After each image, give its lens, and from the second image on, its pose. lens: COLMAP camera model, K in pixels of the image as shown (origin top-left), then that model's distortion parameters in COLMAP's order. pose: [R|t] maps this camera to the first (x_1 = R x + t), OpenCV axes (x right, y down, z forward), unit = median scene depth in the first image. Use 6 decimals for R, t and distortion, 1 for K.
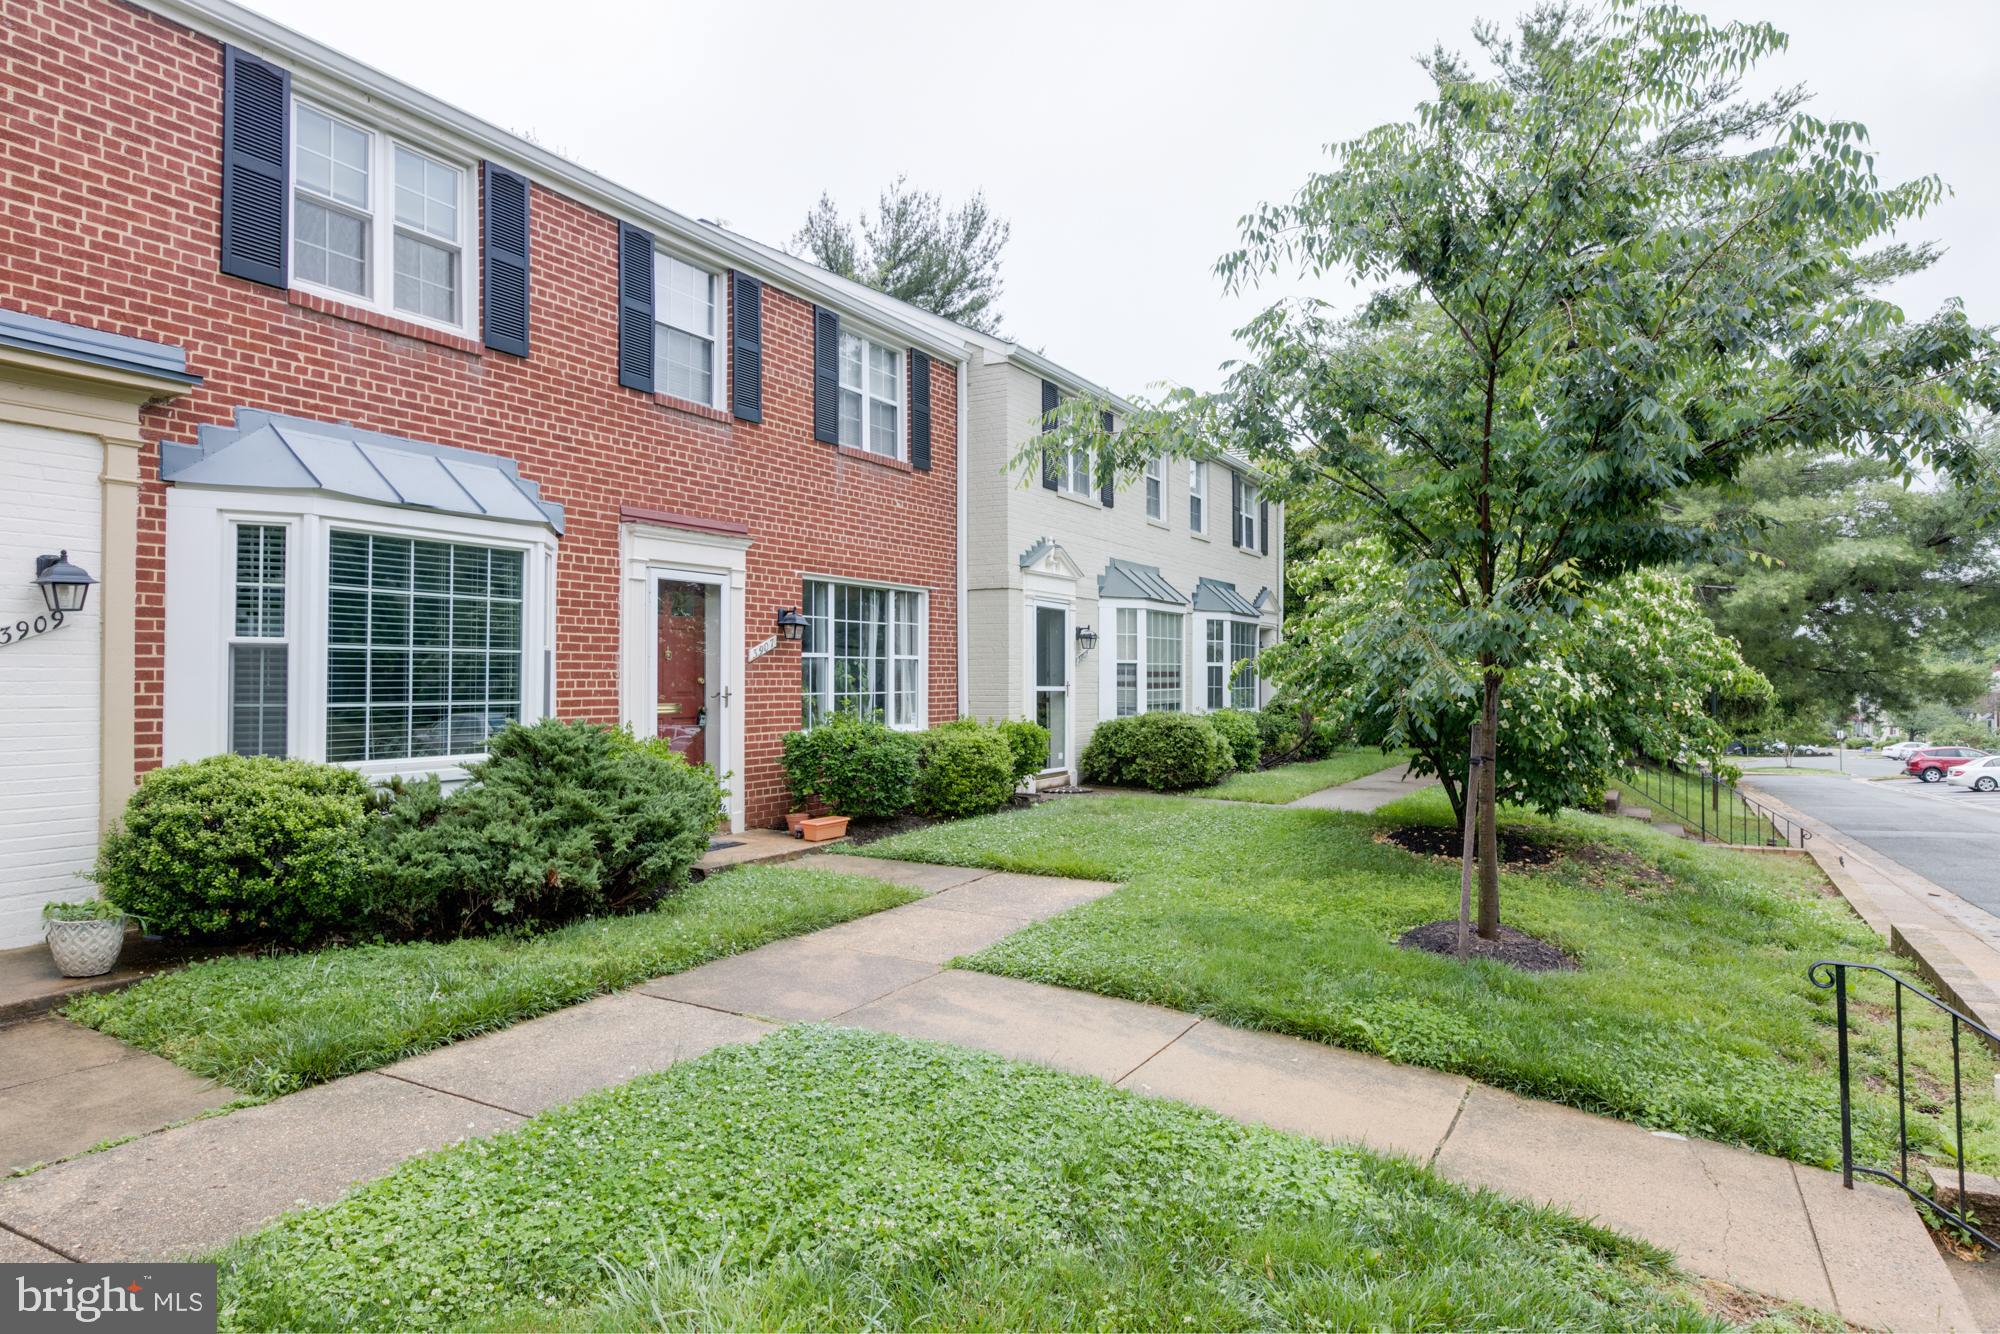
lens RADIAL K [[1163.9, 0, 998.5], [0, 1163.9, 660.9], [0, 0, 1]] dist [-0.008149, -0.000900]
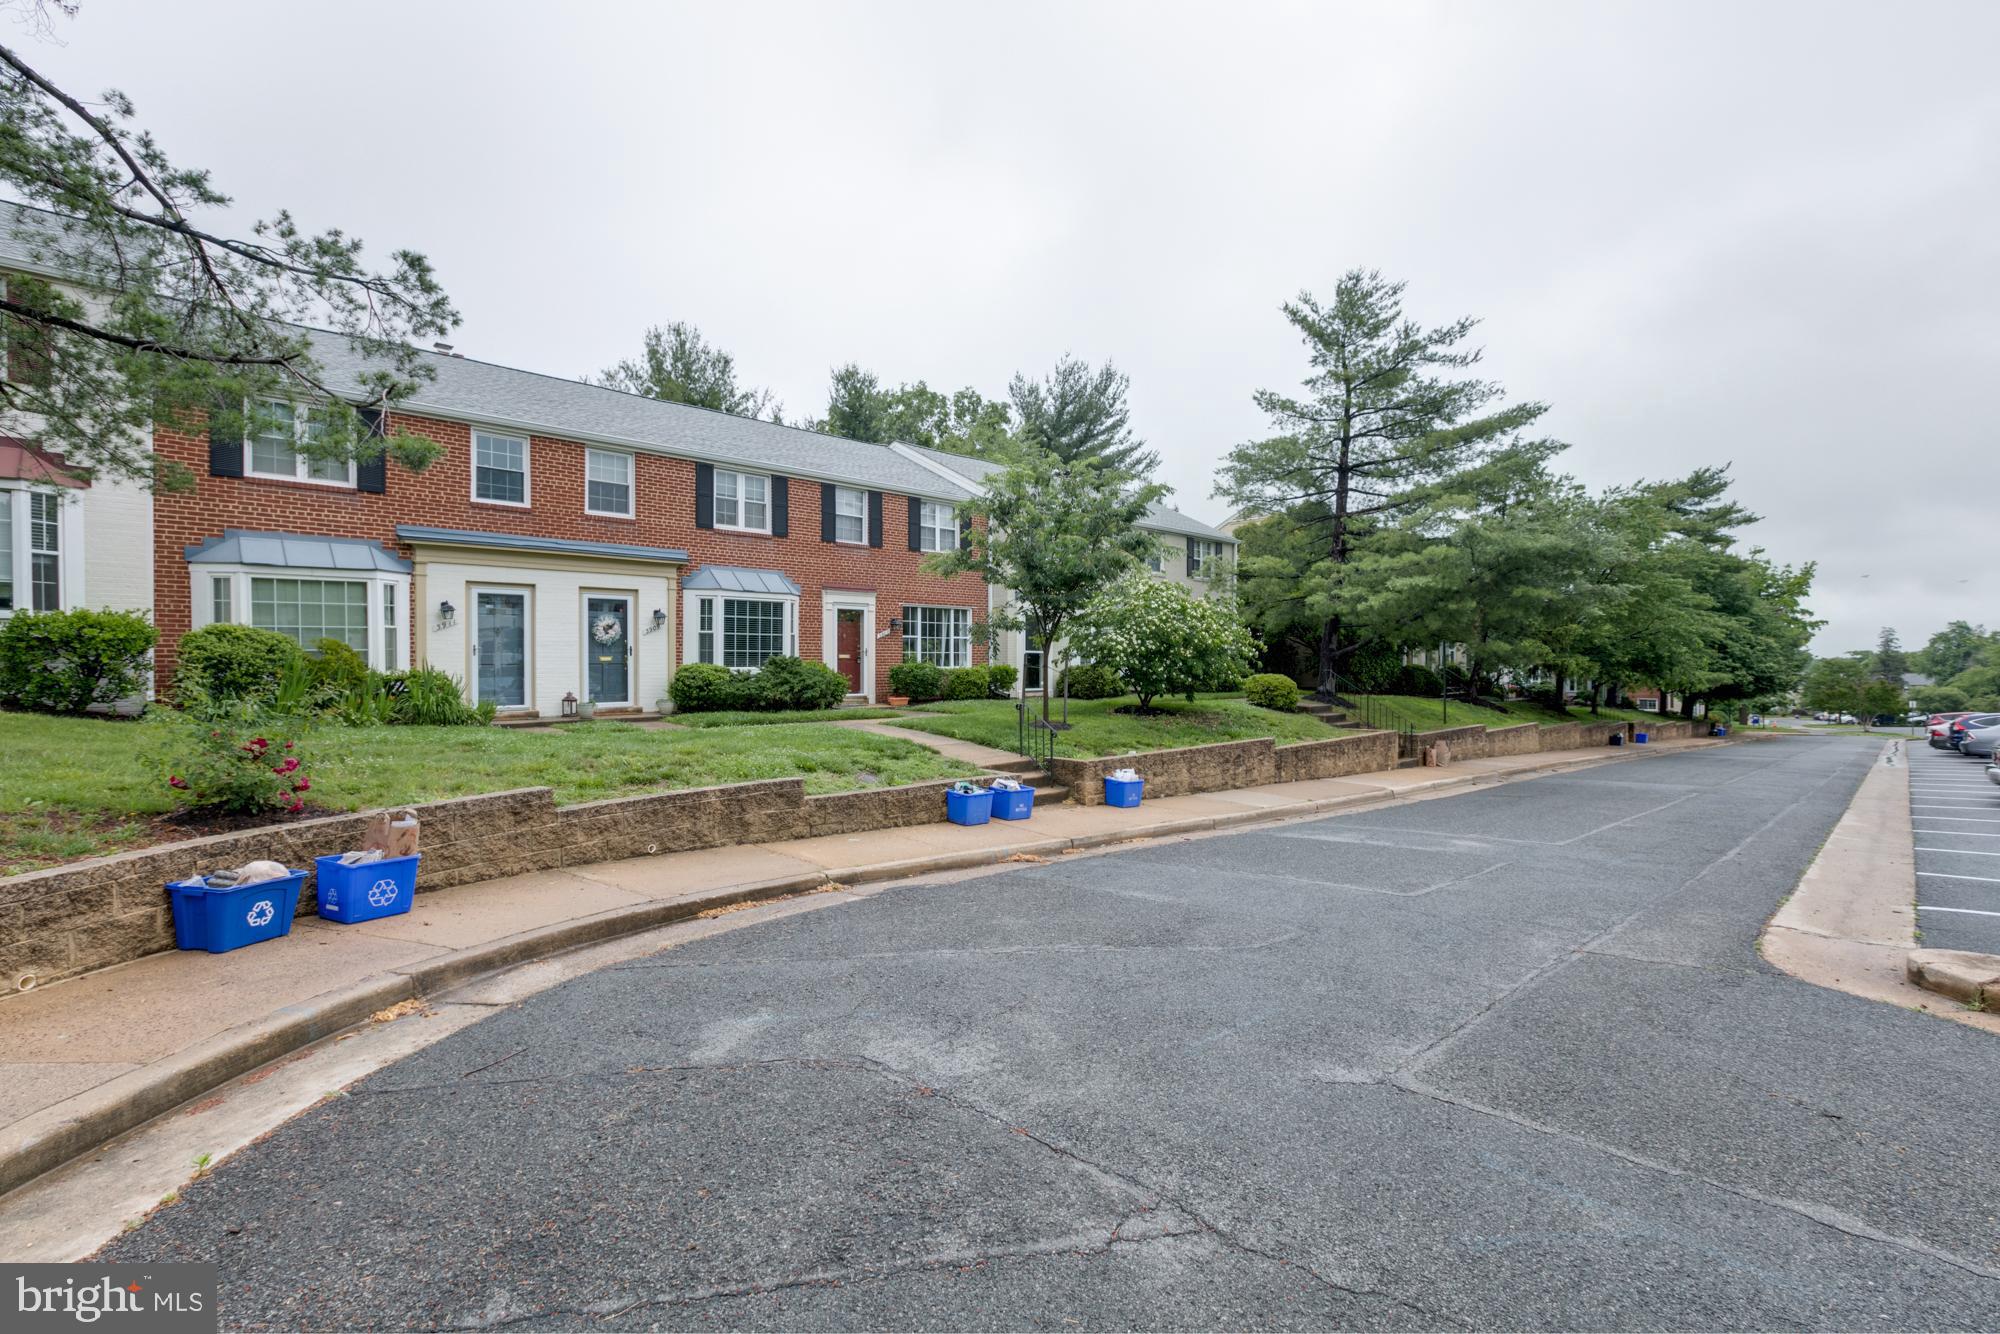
lens RADIAL K [[885.4, 0, 999.9], [0, 885.4, 666.5], [0, 0, 1]] dist [0.003329, -0.001859]
pose [[0.957732, 0.006377, -0.287591, 0.763894], [0.000218, 0.999738, 0.022895, 0.020682], [0.287662, -0.021990, 0.957479, -1.019378]]
